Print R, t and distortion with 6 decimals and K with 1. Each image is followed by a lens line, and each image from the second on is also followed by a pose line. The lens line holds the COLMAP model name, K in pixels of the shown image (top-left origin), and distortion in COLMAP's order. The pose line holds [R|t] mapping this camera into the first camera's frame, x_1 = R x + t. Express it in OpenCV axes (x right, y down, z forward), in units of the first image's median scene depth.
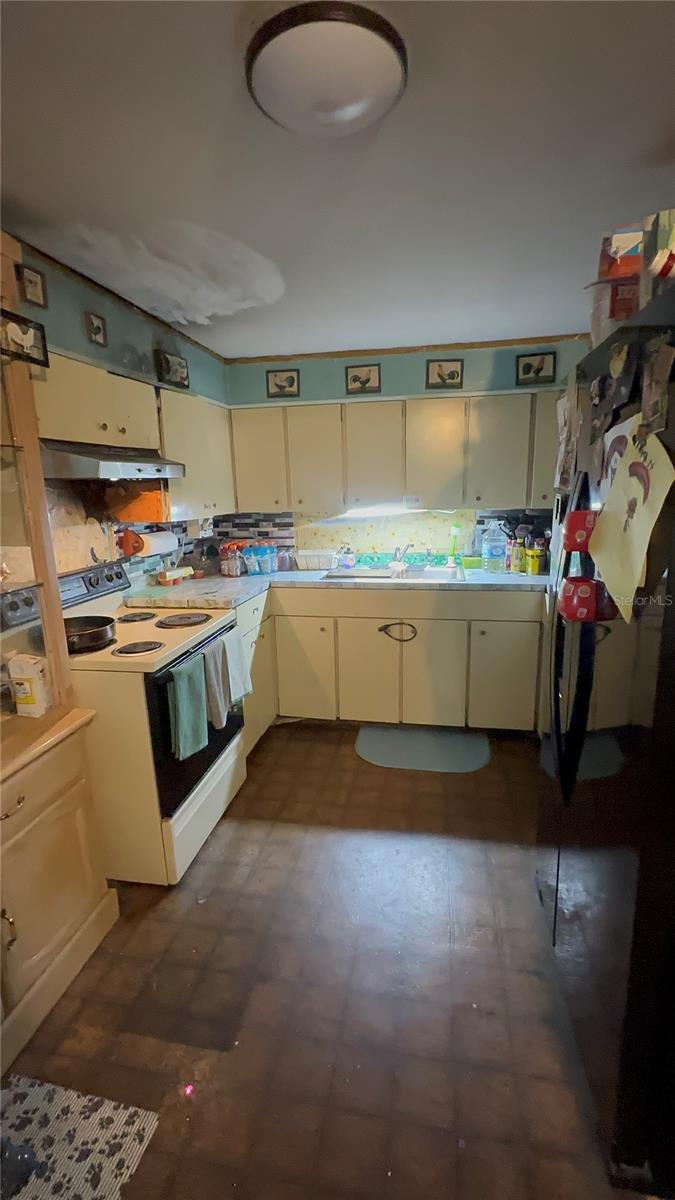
lens RADIAL K [[521.5, 0, 337.5], [0, 521.5, 600.0], [0, 0, 1]] dist [-0.000947, 0.000034]
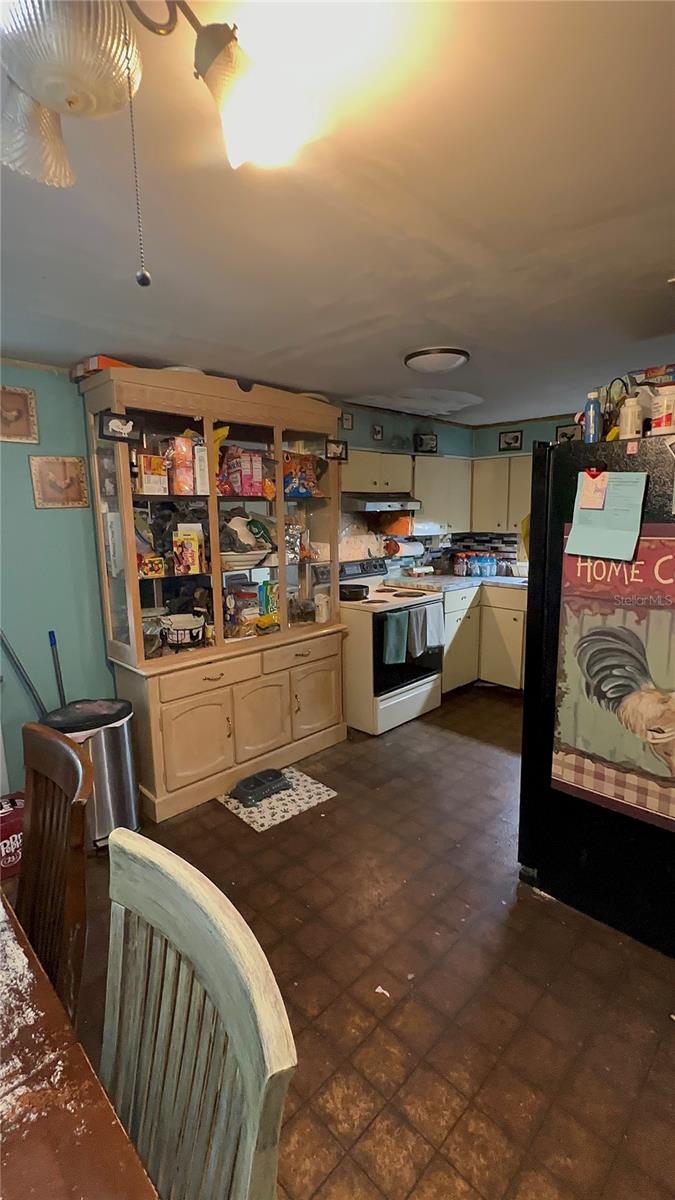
lens RADIAL K [[521.5, 0, 337.5], [0, 521.5, 600.0], [0, 0, 1]] dist [-0.000947, 0.000034]
pose [[0.824124, 0.110389, -0.555548, 0.392324], [-0.129484, 0.991569, 0.004947, 0.068885], [0.551411, 0.067857, 0.831470, -0.448993]]
